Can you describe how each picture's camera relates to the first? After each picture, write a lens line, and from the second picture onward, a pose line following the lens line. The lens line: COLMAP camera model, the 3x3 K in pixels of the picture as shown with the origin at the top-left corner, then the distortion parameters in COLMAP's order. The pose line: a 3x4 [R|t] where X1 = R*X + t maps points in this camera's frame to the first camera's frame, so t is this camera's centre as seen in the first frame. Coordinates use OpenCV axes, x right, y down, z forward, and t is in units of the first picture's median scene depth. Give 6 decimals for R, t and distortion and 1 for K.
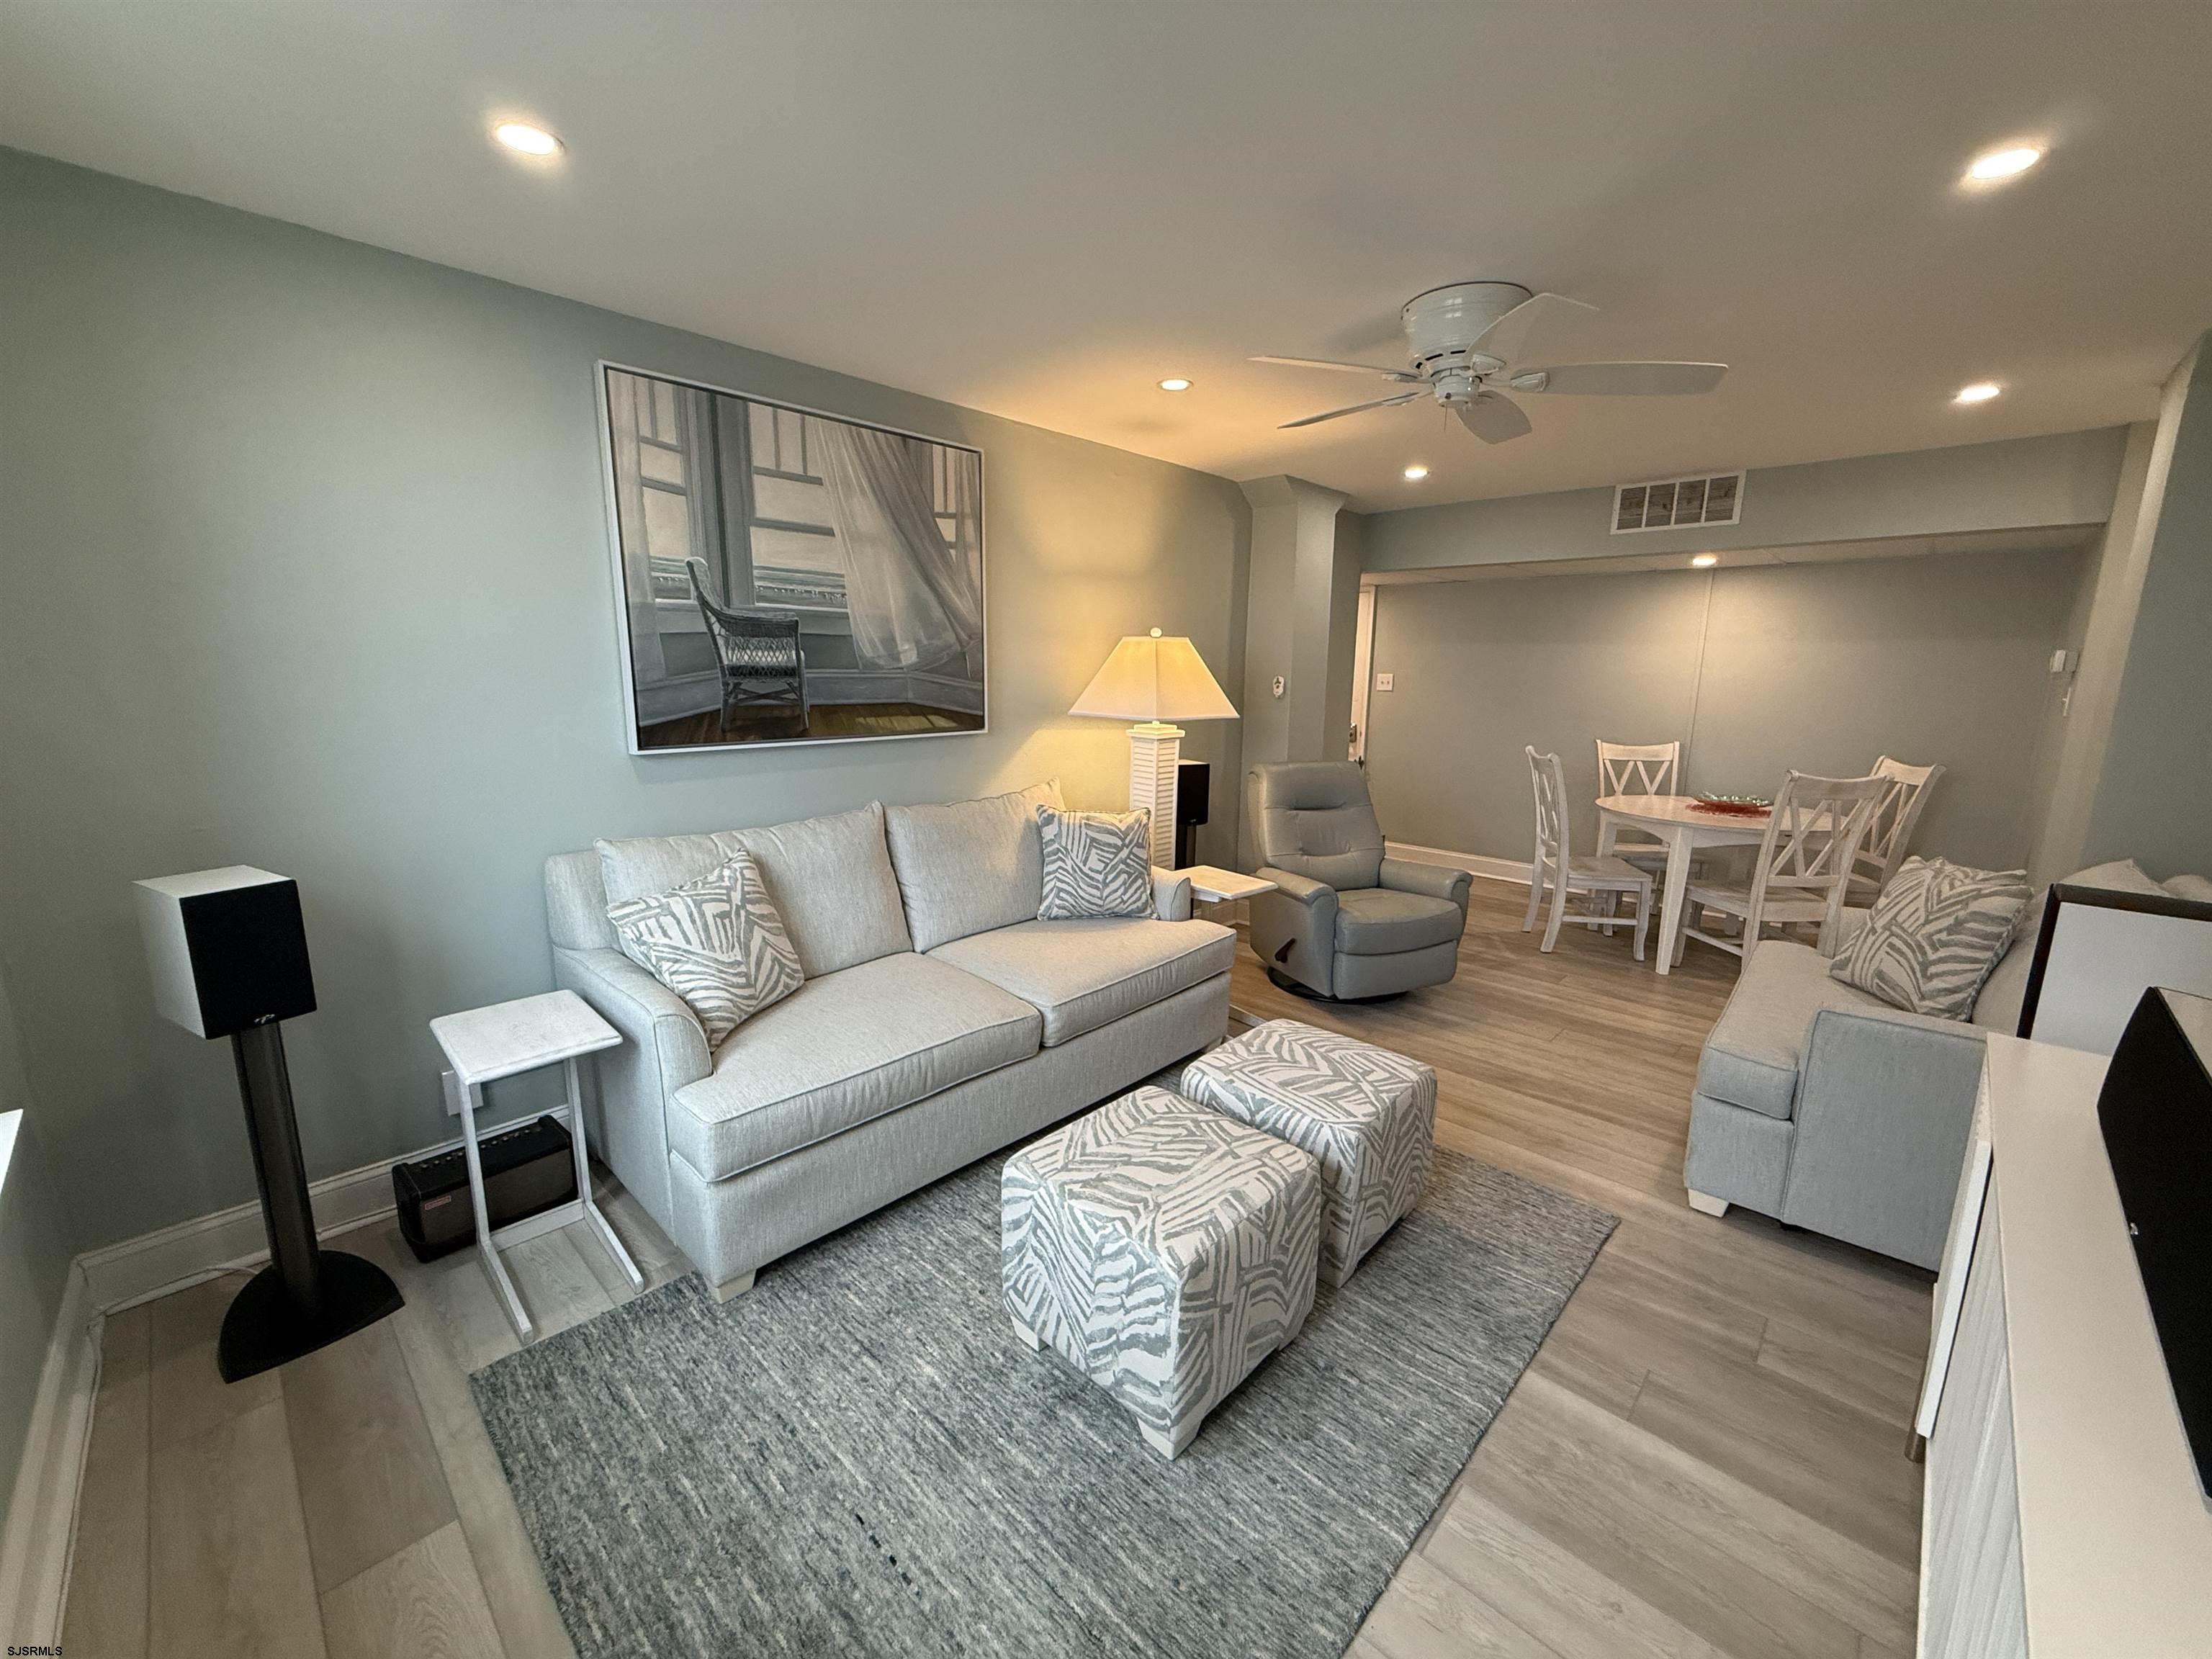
lens RADIAL K [[875.9, 0, 1107.9], [0, 875.9, 831.8], [0, 0, 1]] dist [-0.000858, 0.000000]
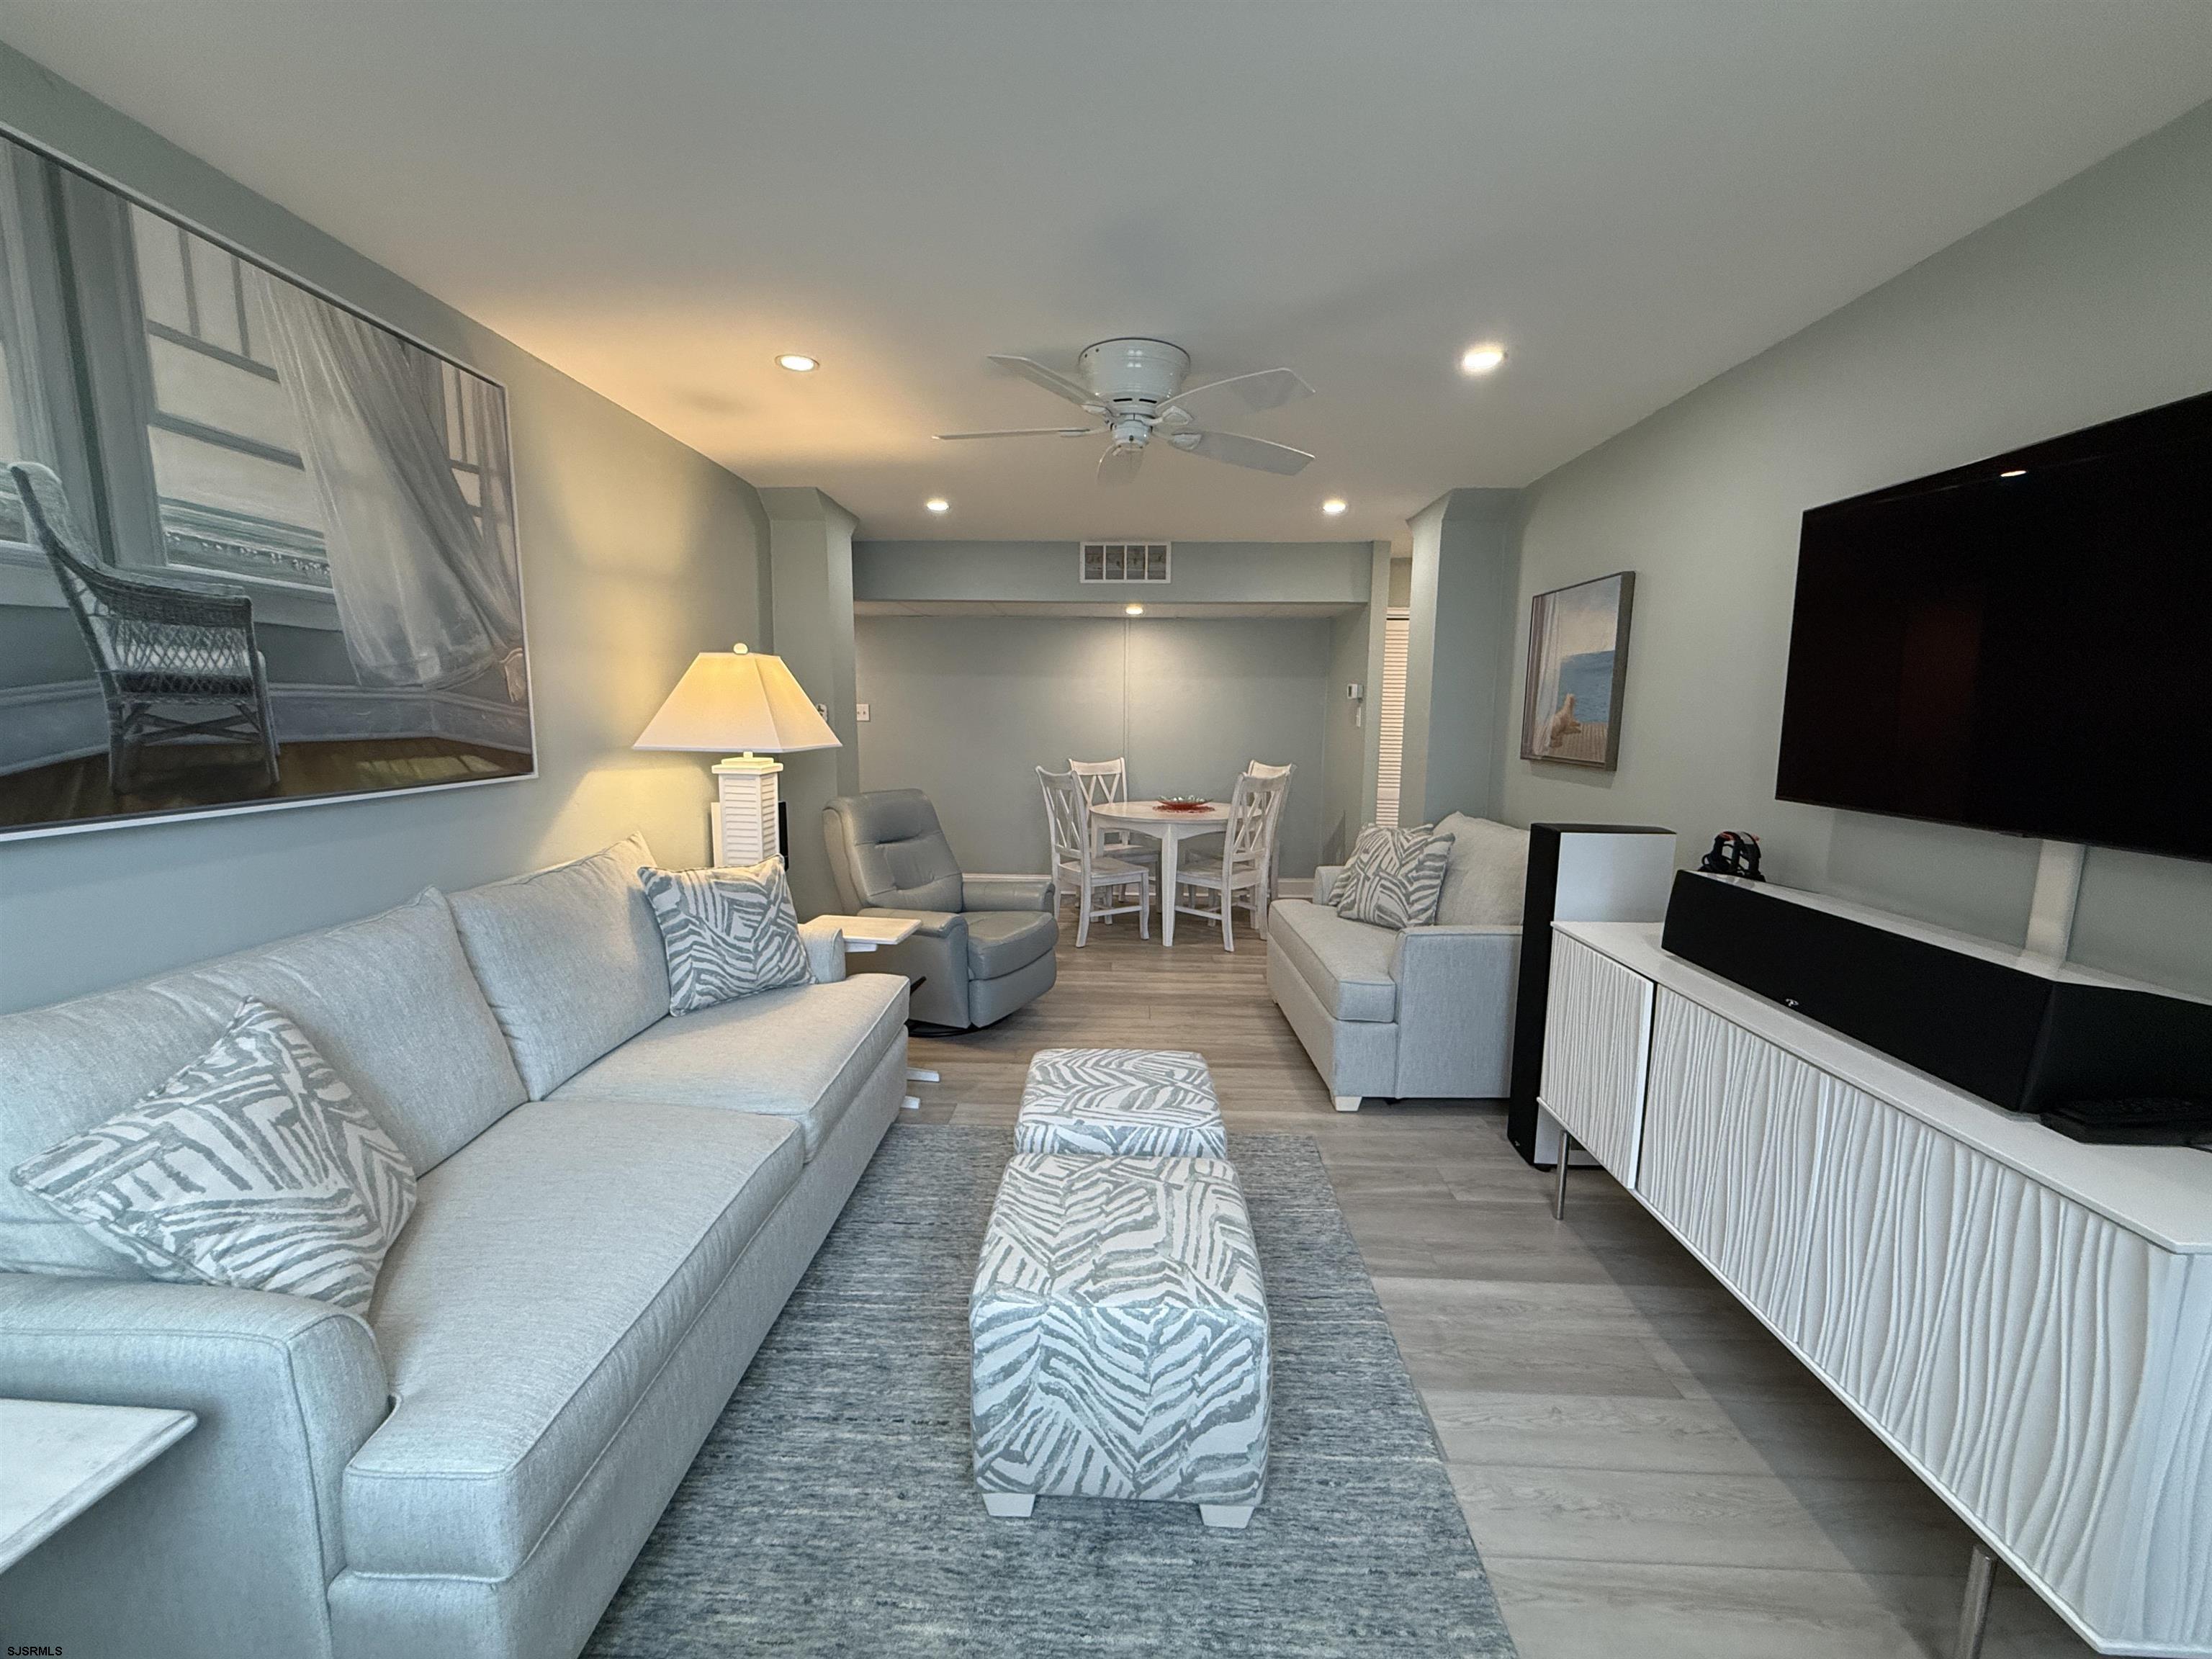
lens RADIAL K [[875.9, 0, 1101.6], [0, 875.9, 831.4], [0, 0, 1]] dist [-0.000858, 0.000000]
pose [[0.750367, -0.096918, 0.653877, -0.336197], [0.124339, 0.992230, 0.004381, -0.019071], [-0.649221, 0.078015, 0.756588, 0.201717]]
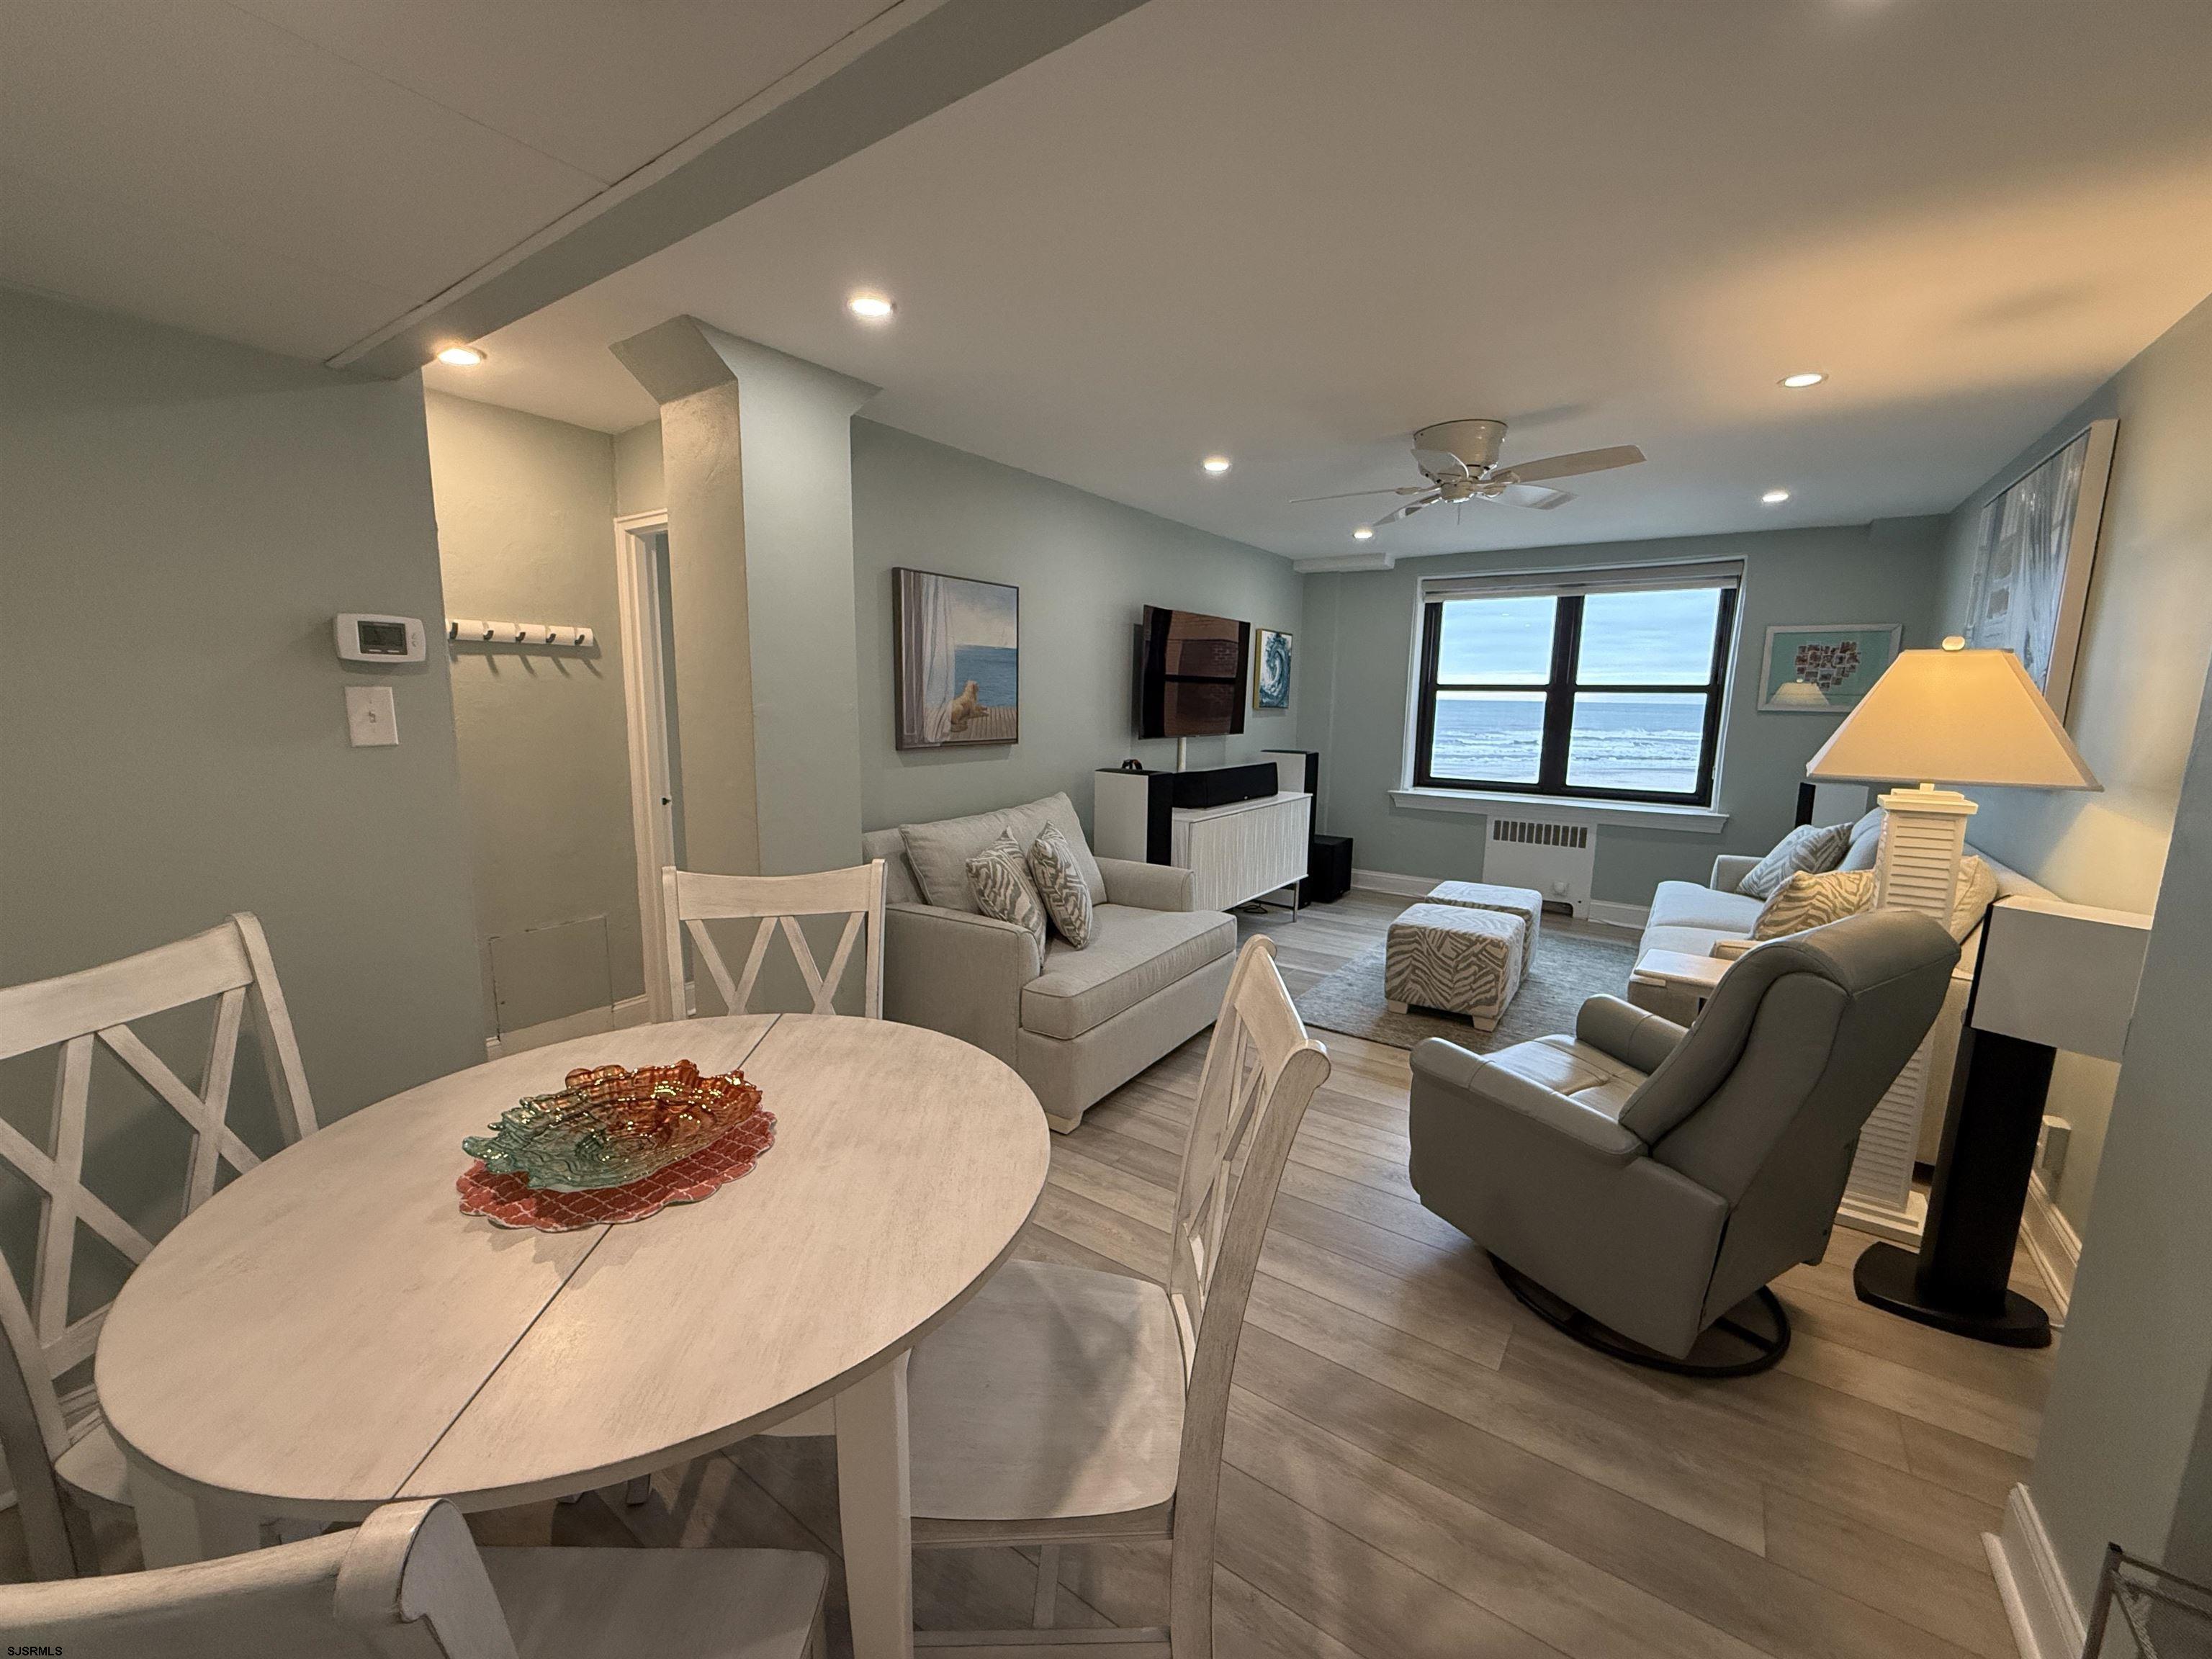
lens RADIAL K [[875.9, 0, 1103.4], [0, 875.9, 830.6], [0, 0, 1]] dist [-0.000858, 0.000000]
pose [[-0.989279, -0.004841, -0.145956, 0.986742], [-0.054209, 0.940214, 0.336241, -0.372054], [0.135602, 0.340549, -0.930397, 2.052778]]
